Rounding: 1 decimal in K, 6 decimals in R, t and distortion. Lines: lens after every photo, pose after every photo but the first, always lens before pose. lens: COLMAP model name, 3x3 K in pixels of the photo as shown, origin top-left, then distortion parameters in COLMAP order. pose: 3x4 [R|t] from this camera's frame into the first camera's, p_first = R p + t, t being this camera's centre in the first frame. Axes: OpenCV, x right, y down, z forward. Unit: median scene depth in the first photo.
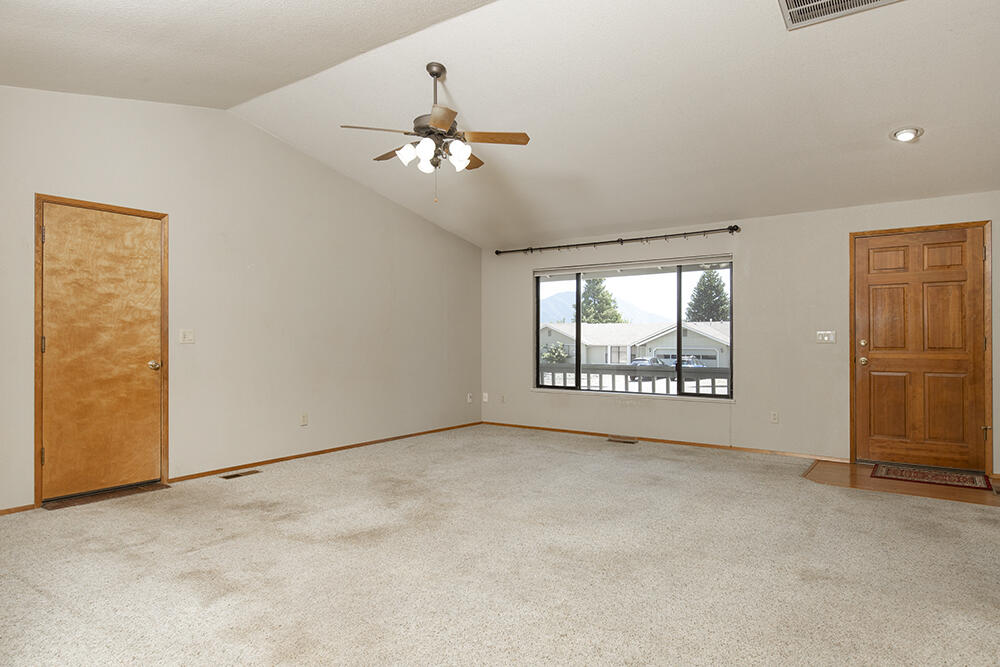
lens RADIAL K [[596.9, 0, 500.0], [0, 596.9, 333.5], [0, 0, 1]] dist [-0.000164, -0.000200]
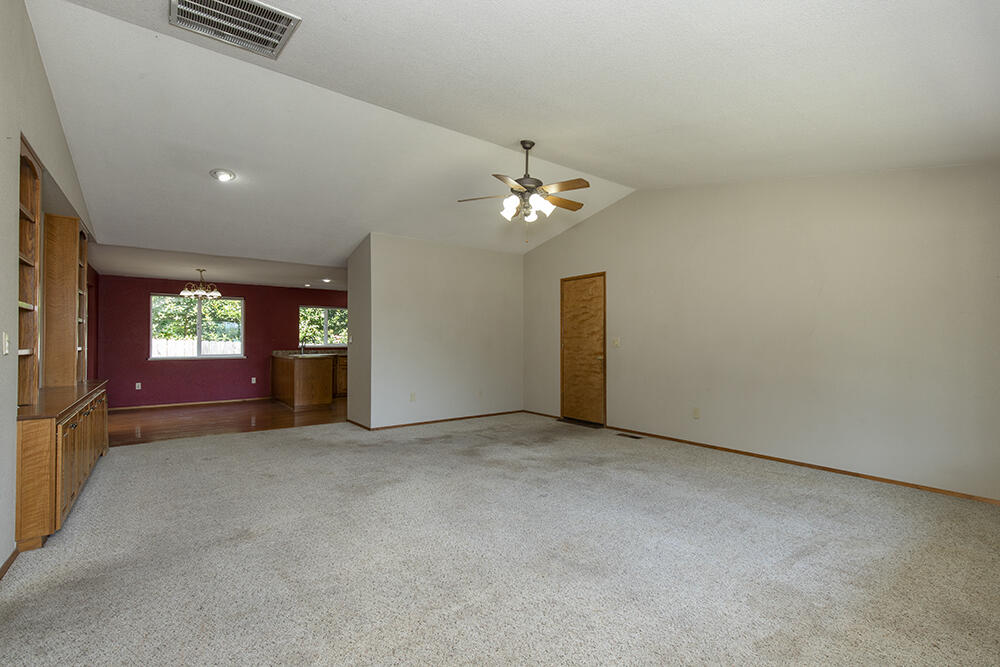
lens RADIAL K [[449.5, 0, 500.0], [0, 449.5, 333.5], [0, 0, 1]] dist [-0.000497, 0.000033]
pose [[-0.294508, -0.015136, -0.955529, 0.970234], [0.009018, 0.999786, -0.018617, 0.001630], [0.955606, -0.014099, -0.294309, 1.373870]]
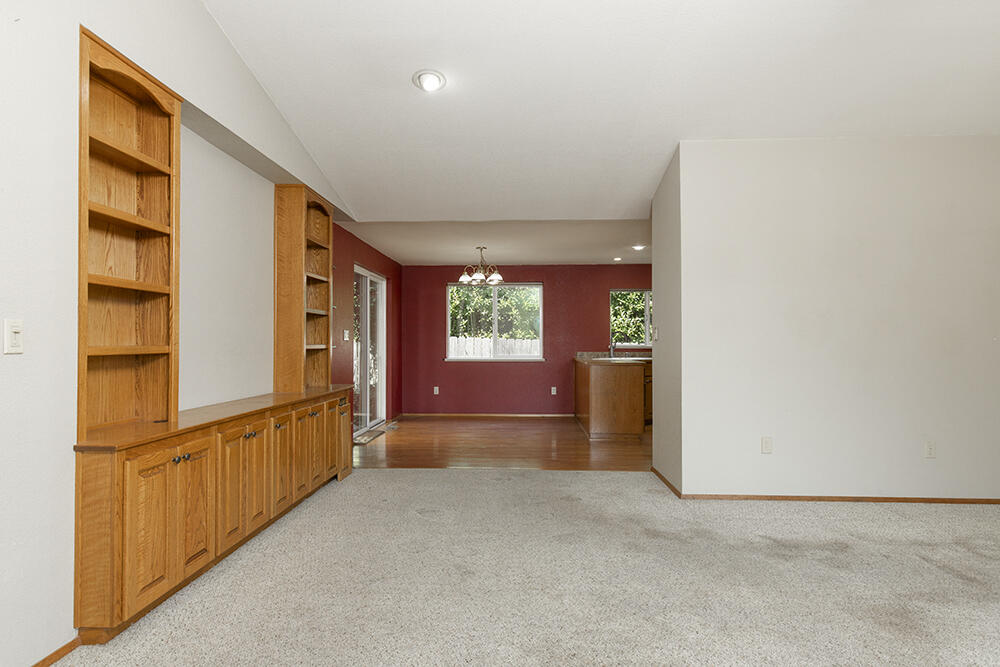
lens RADIAL K [[571.8, 0, 500.0], [0, 571.8, 333.5], [0, 0, 1]] dist [0.019902, -0.001375]
pose [[-0.833427, -0.007100, -0.552583, 0.508174], [0.004719, 0.999790, -0.019963, 0.008324], [0.552609, -0.019245, -0.833219, 1.213846]]
